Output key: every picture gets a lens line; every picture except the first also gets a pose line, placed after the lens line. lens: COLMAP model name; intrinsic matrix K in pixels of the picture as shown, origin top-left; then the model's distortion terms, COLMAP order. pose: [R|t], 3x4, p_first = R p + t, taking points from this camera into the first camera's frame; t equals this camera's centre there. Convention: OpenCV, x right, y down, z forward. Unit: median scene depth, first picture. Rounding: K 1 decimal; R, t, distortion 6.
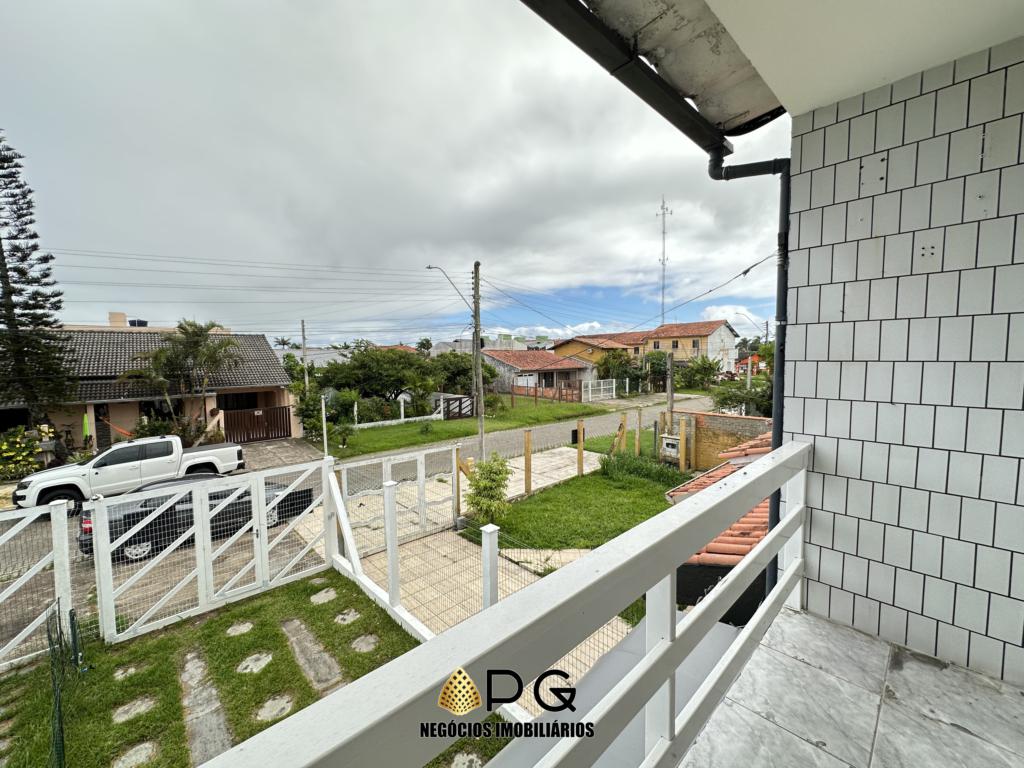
lens RADIAL K [[407.5, 0, 507.7], [0, 407.5, 383.2], [0, 0, 1]] dist [-0.000567, -0.000426]
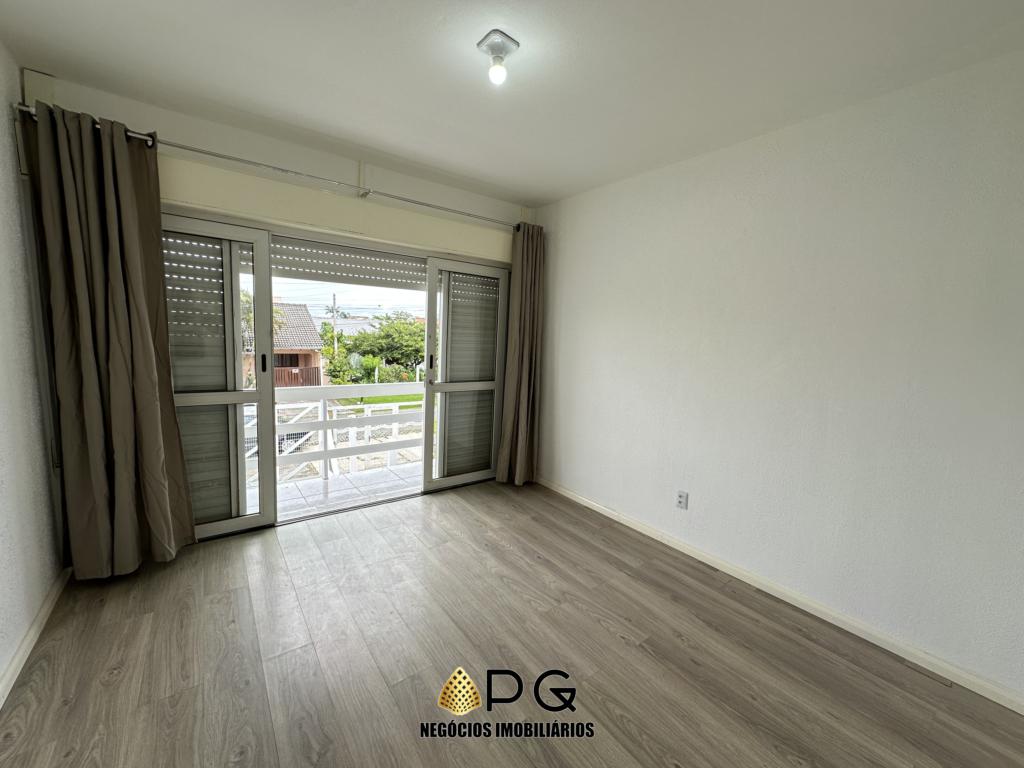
lens RADIAL K [[407.5, 0, 505.1], [0, 407.5, 385.1], [0, 0, 1]] dist [-0.000567, -0.000426]
pose [[0.992600, 0.063020, -0.103800, 0.198564], [-0.056667, 0.996400, 0.063053, 0.006013], [0.107400, -0.056704, 0.992598, -0.194269]]
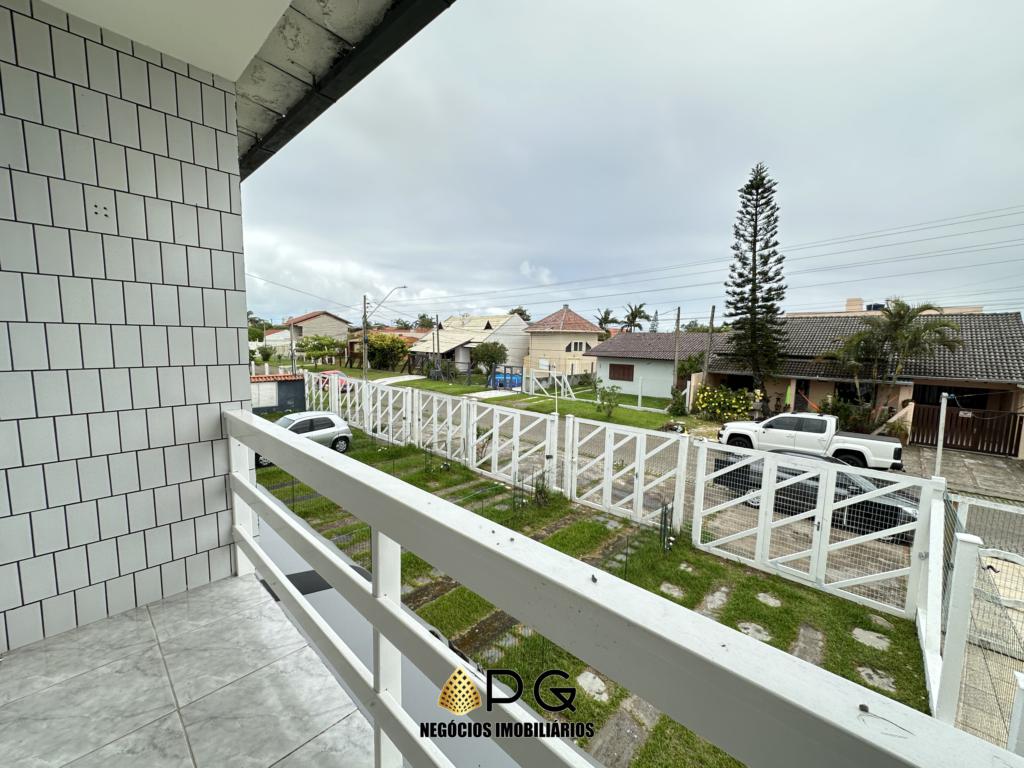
lens RADIAL K [[407.5, 0, 513.7], [0, 407.5, 382.2], [0, 0, 1]] dist [-0.000567, -0.000426]
pose [[0.088368, 0.118892, -0.988967, 0.116340], [-0.083751, 0.990222, 0.111560, -0.003076], [0.992561, 0.072968, 0.097462, 0.101644]]
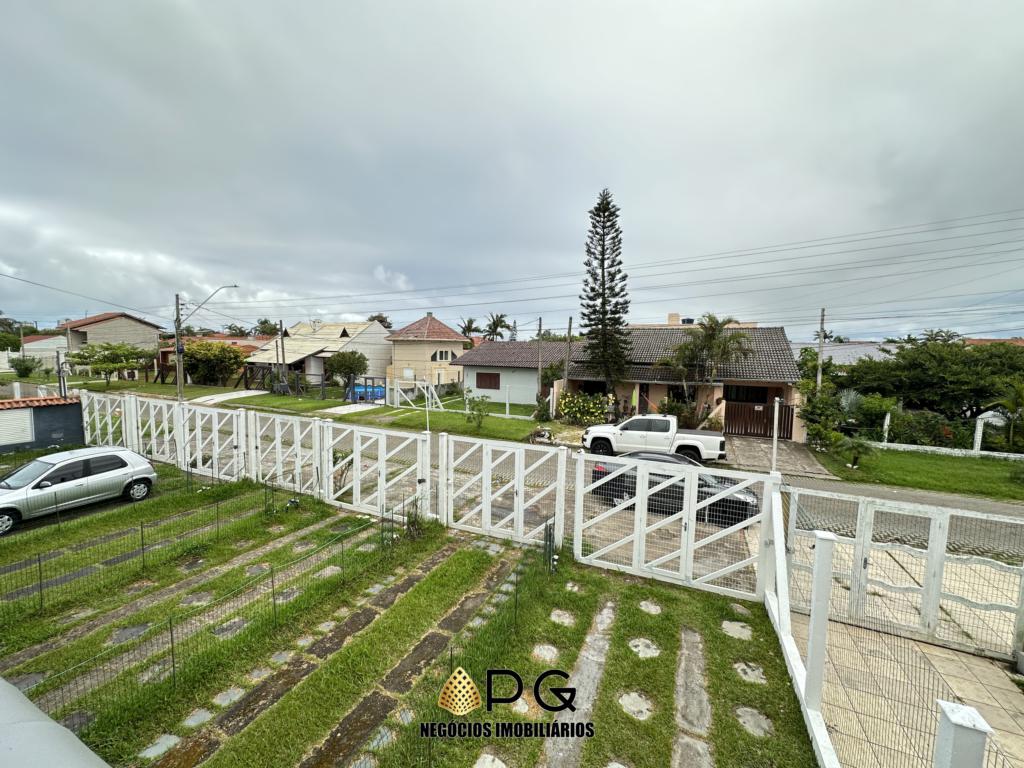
lens RADIAL K [[407.5, 0, 512.4], [0, 407.5, 384.3], [0, 0, 1]] dist [-0.000567, -0.000426]
pose [[0.402850, 0.096670, -0.910147, 0.047572], [-0.080496, 0.994295, 0.069978, -0.006760], [0.911720, 0.045073, 0.408333, 0.104870]]
